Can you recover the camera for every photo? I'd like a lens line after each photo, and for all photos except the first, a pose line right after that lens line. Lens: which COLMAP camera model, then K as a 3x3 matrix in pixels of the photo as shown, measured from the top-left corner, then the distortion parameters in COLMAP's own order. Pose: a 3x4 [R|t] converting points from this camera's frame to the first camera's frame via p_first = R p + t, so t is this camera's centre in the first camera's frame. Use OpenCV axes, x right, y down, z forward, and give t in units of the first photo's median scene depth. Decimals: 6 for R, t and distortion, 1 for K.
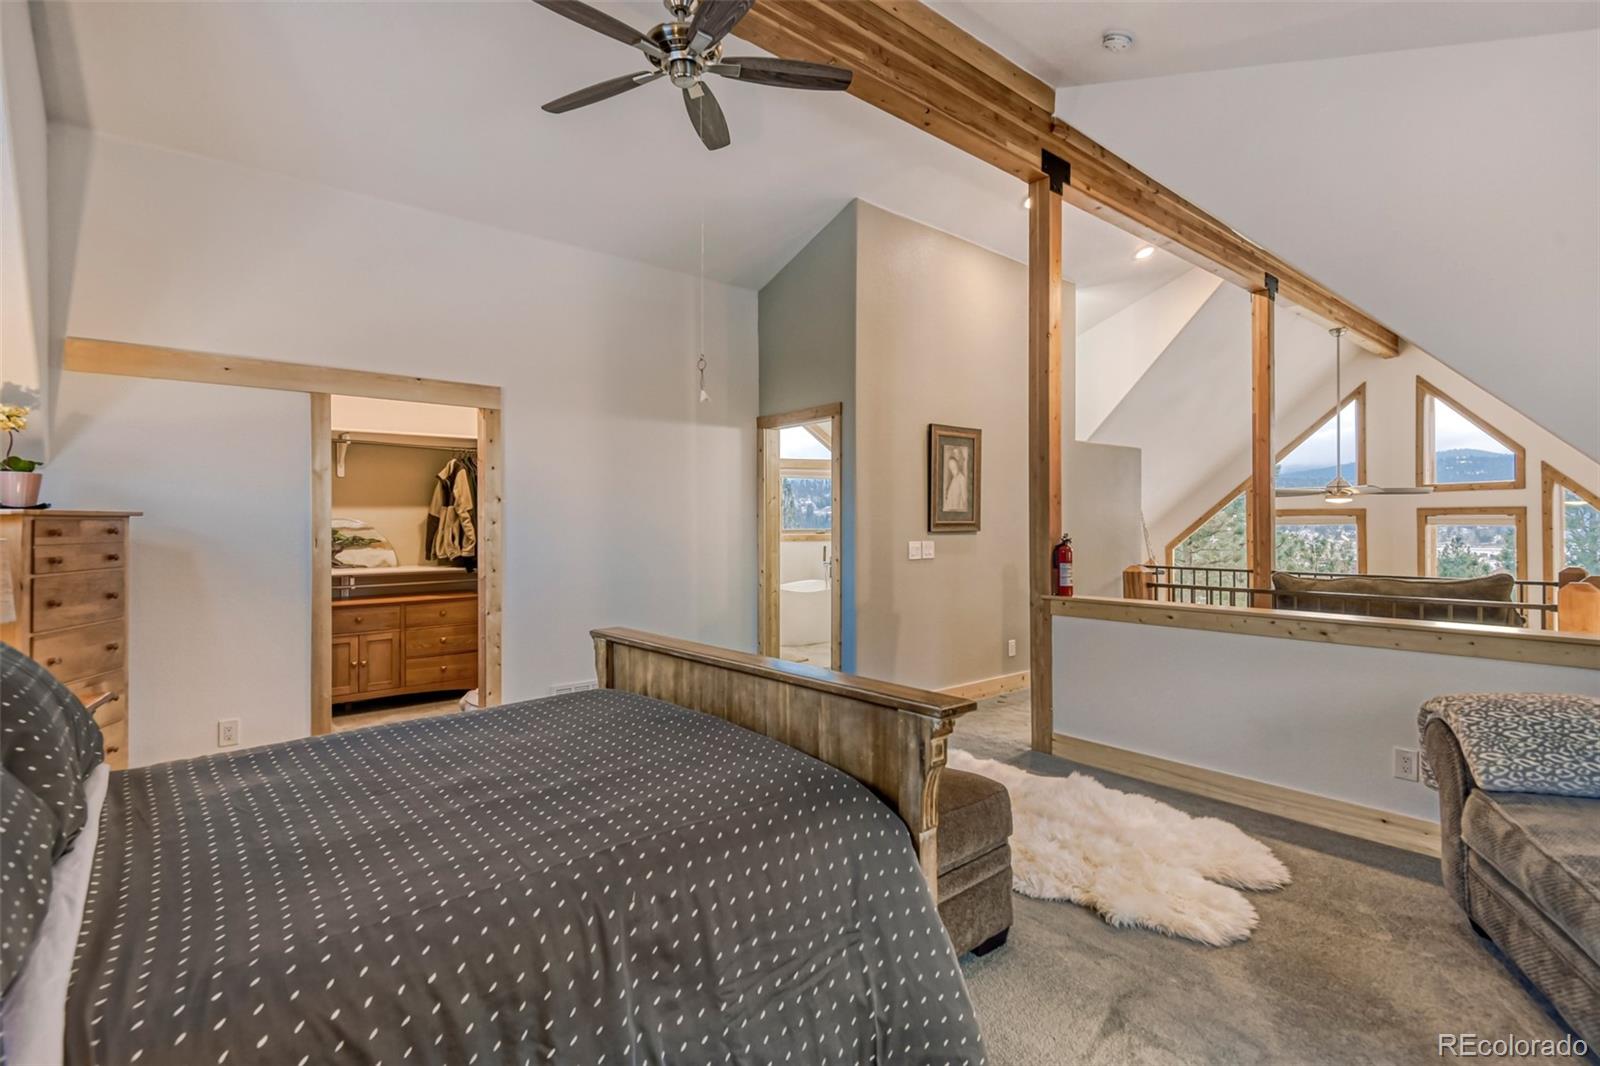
lens RADIAL K [[746.9, 0, 798.0], [0, 746.9, 521.4], [0, 0, 1]] dist [0.034107, -0.019768]
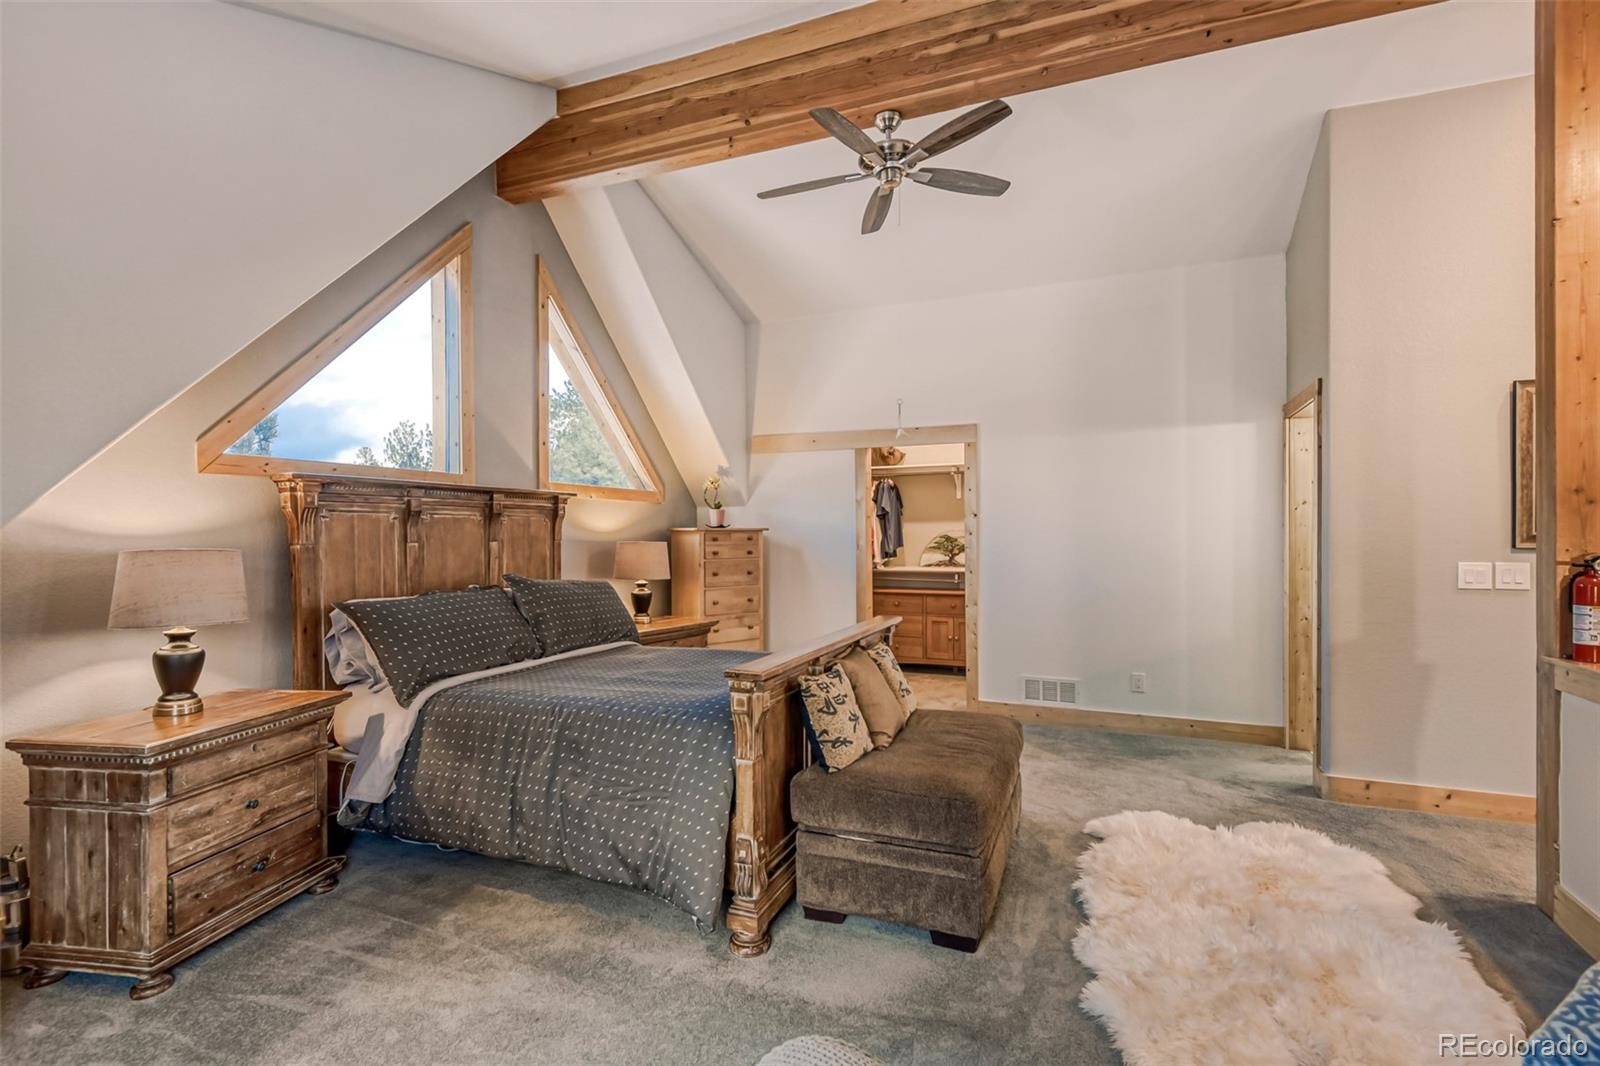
lens RADIAL K [[746.9, 0, 799.4], [0, 746.9, 538.3], [0, 0, 1]] dist [0.034107, -0.019768]
pose [[0.463352, 0.007697, -0.886141, 0.727625], [0.004532, 0.999929, 0.011055, -0.007001], [0.886163, -0.009139, 0.463284, 0.228152]]
